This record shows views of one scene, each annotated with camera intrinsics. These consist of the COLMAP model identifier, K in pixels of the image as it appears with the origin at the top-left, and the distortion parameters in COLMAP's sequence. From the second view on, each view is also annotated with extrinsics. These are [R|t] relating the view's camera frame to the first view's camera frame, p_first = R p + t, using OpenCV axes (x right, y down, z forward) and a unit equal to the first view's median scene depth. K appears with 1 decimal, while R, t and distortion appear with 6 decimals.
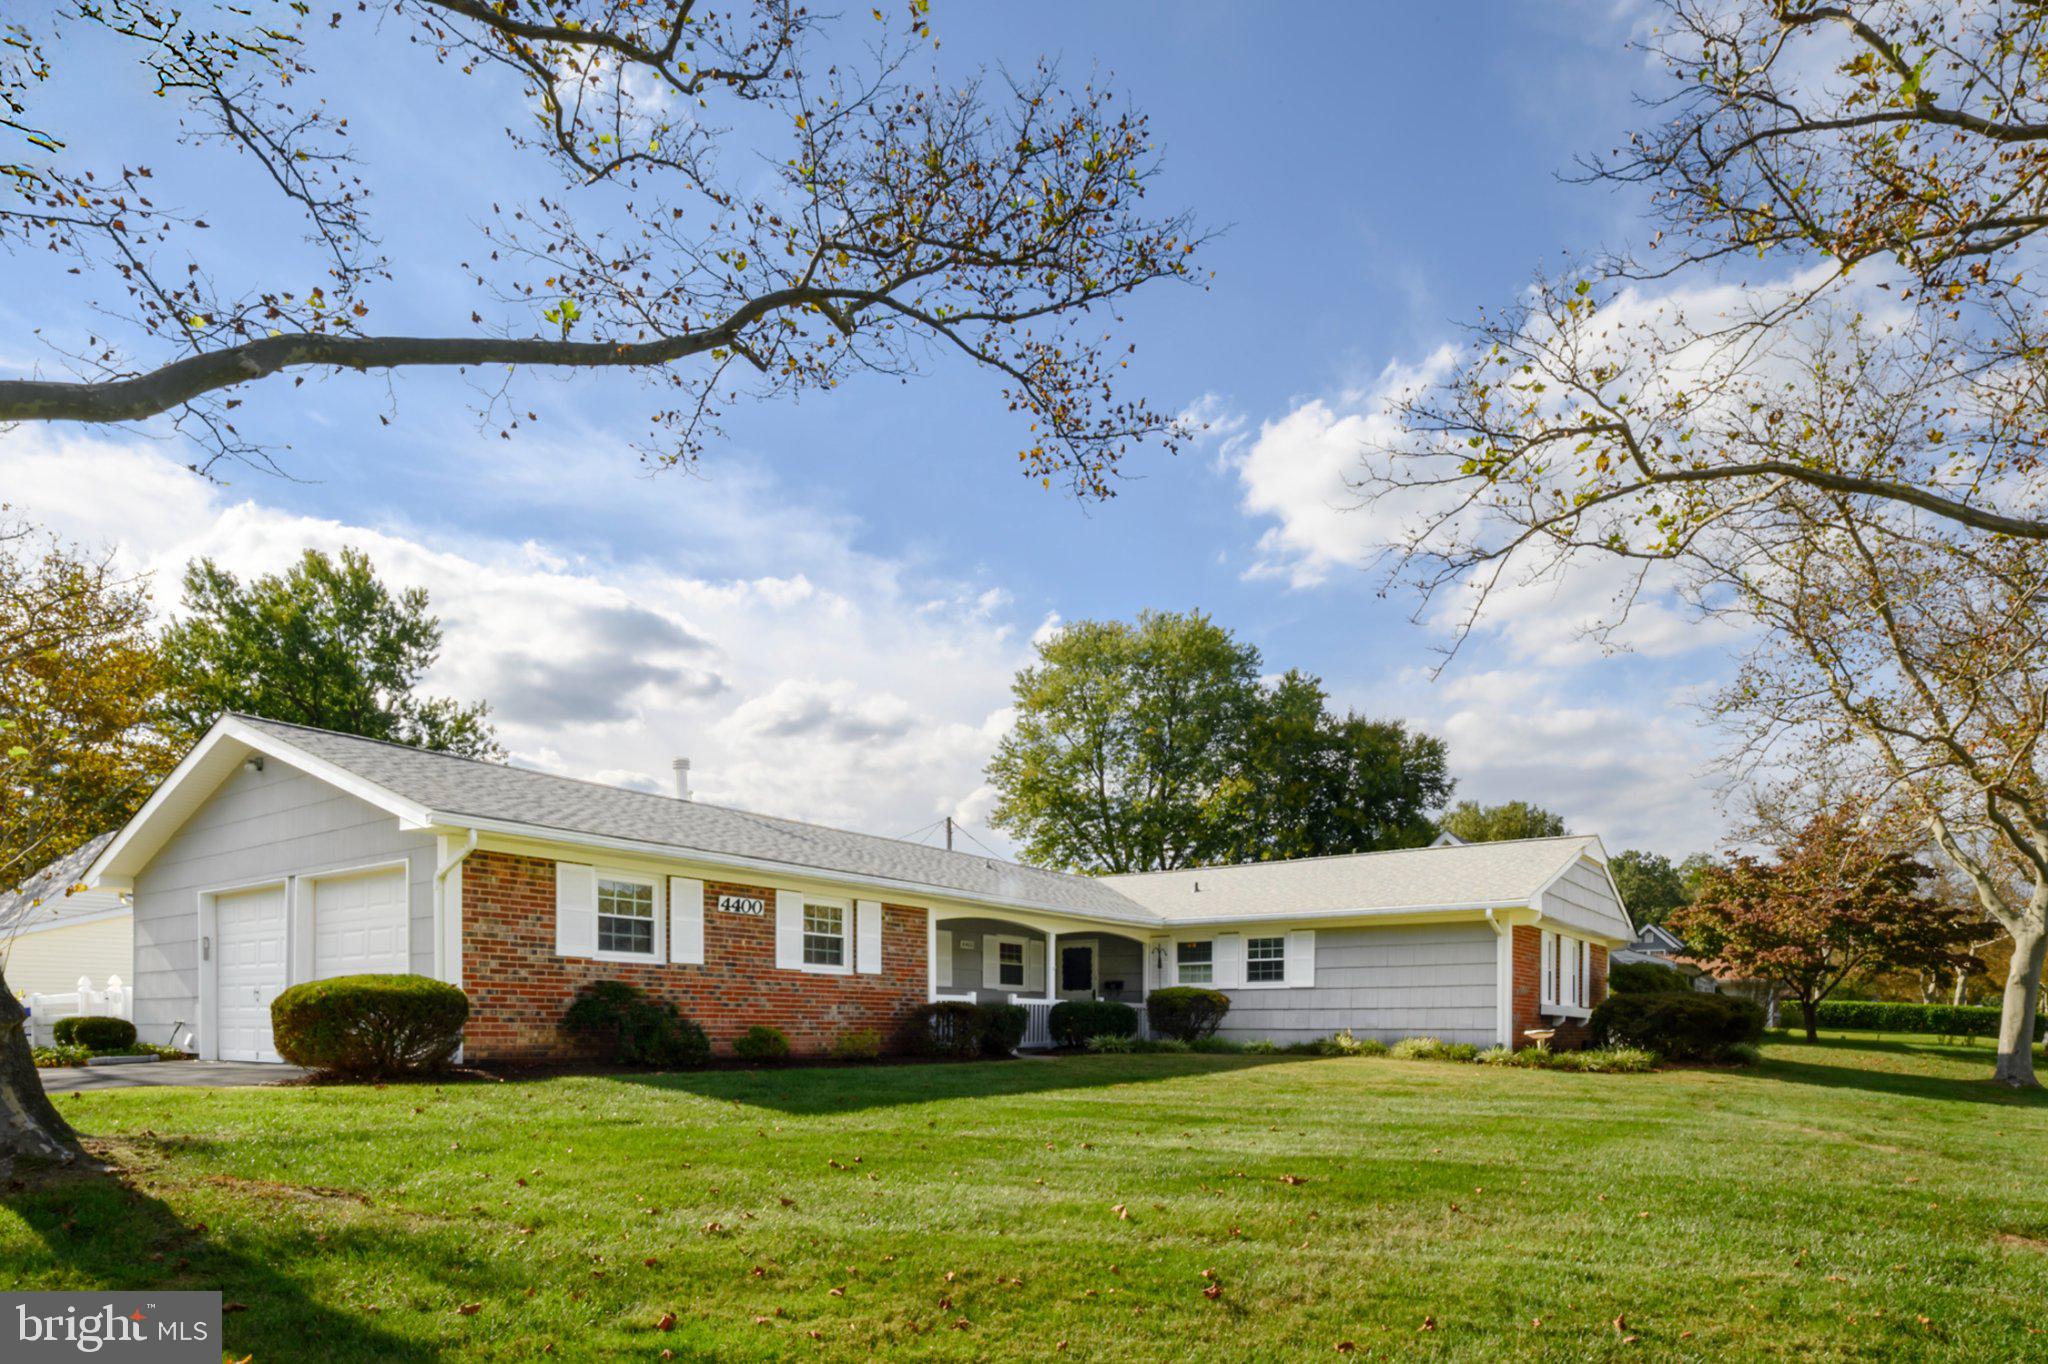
lens RADIAL K [[1159.8, 0, 1024.0], [0, 1159.8, 682.0], [0, 0, 1]] dist [-0.013469, -0.000230]
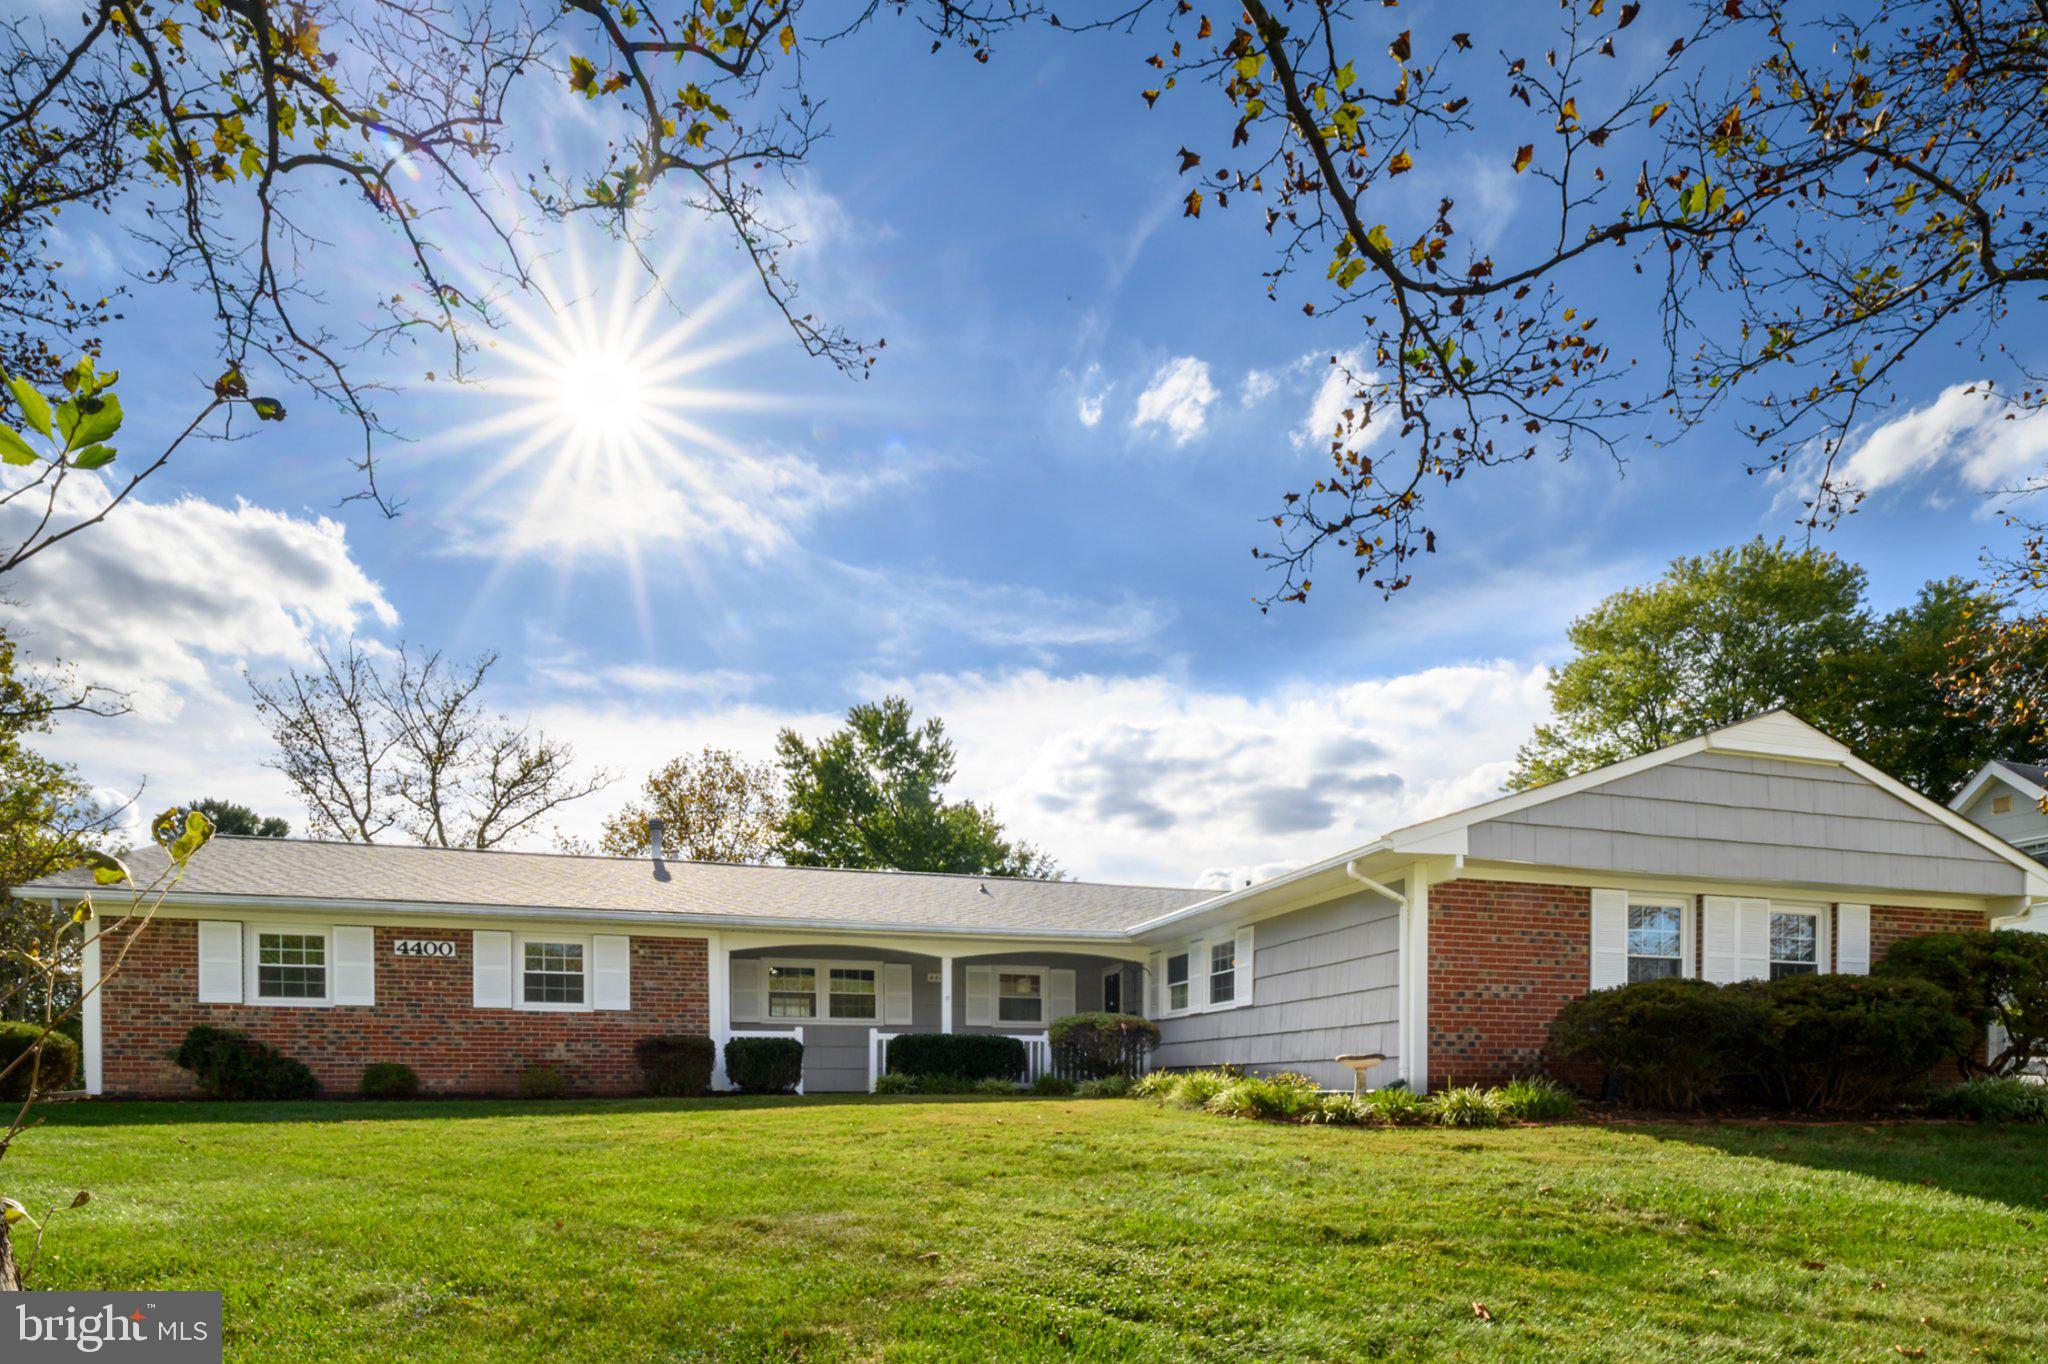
lens RADIAL K [[1106.6, 0, 1014.3], [0, 1106.6, 780.3], [0, 0, 1]] dist [0.000052, -0.000805]
pose [[0.785868, -0.170827, -0.594331, 0.760217], [0.179720, 0.982696, -0.044815, 0.179317], [0.591703, -0.071594, 0.802971, 0.514158]]
